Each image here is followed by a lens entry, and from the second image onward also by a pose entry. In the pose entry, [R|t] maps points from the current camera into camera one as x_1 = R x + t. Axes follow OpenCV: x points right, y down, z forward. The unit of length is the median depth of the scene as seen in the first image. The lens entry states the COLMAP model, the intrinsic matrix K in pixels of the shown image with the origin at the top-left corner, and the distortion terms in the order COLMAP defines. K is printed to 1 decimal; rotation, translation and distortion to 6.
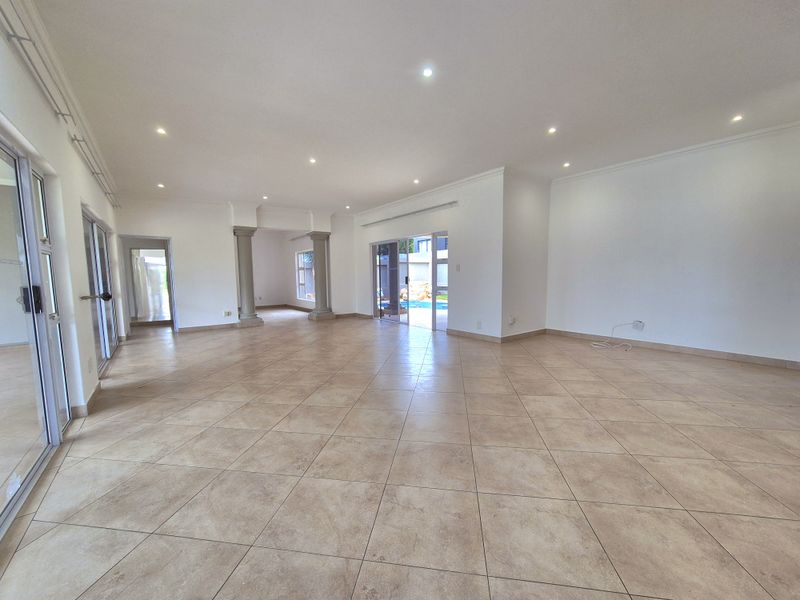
lens RADIAL K [[324.1, 0, 401.0], [0, 324.1, 302.4], [0, 0, 1]] dist [-0.001284, -0.000447]
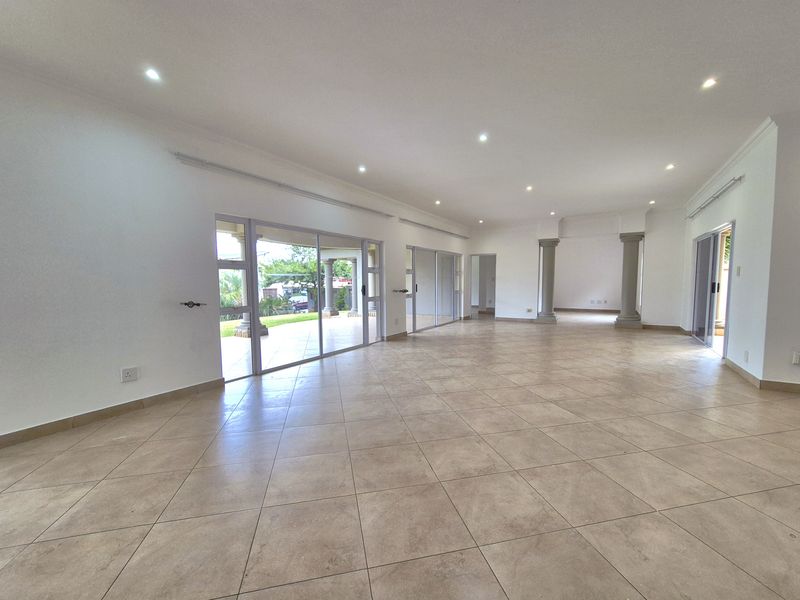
lens RADIAL K [[324.1, 0, 400.5], [0, 324.1, 303.7], [0, 0, 1]] dist [-0.001284, -0.000447]
pose [[0.383667, 0.069748, -0.920834, 0.421437], [-0.070261, 0.996458, 0.046202, -0.014637], [0.920795, 0.046973, 0.387209, 0.057827]]
